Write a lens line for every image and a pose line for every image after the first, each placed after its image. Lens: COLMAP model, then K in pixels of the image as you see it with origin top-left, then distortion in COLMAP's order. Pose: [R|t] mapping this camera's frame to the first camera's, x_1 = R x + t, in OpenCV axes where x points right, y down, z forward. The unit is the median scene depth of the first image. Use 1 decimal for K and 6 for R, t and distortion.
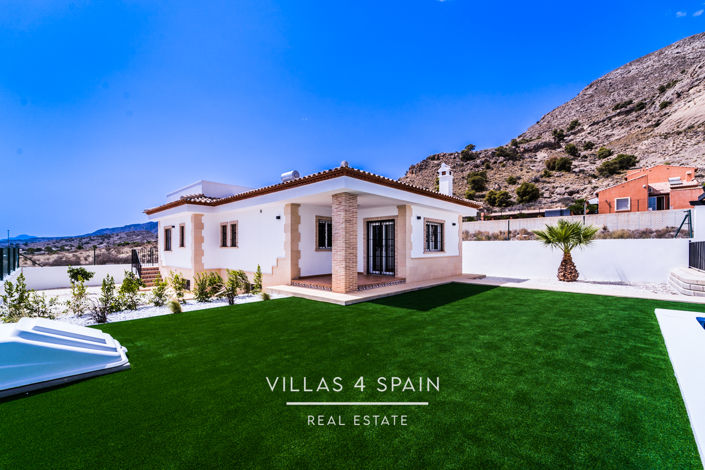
lens RADIAL K [[296.0, 0, 352.7], [0, 296.0, 247.3], [0, 0, 1]] dist [0.000024, 0.000098]
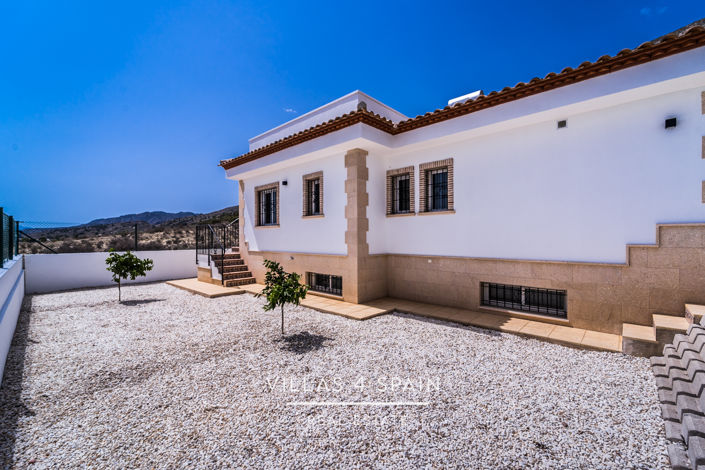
lens RADIAL K [[298.0, 0, 352.5], [0, 298.0, 235.0], [0, 0, 1]] dist [-0.000789, -0.000095]
pose [[0.999970, -0.004272, 0.006498, -0.053529], [0.004312, 0.999971, -0.006299, 0.004138], [-0.006471, 0.006327, 0.999959, 0.046383]]
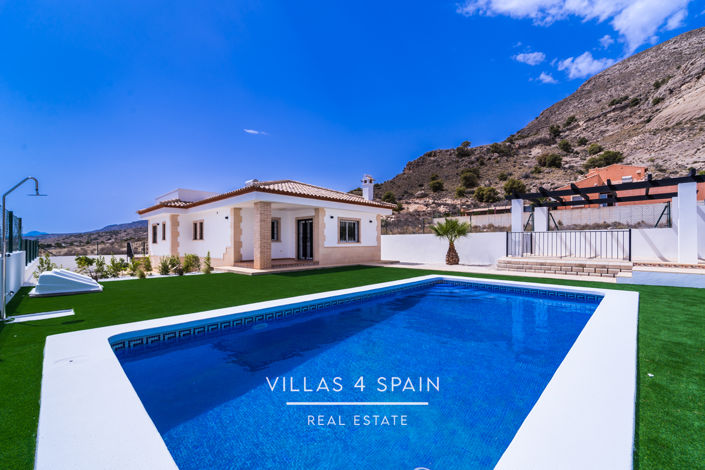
lens RADIAL K [[292.3, 0, 351.4], [0, 292.3, 240.3], [0, 0, 1]] dist [0.001059, 0.000027]
pose [[0.999909, -0.003408, -0.013056, 0.027218], [0.003316, 0.999970, -0.007036, 0.001289], [0.013080, 0.006992, 0.999890, -0.027840]]
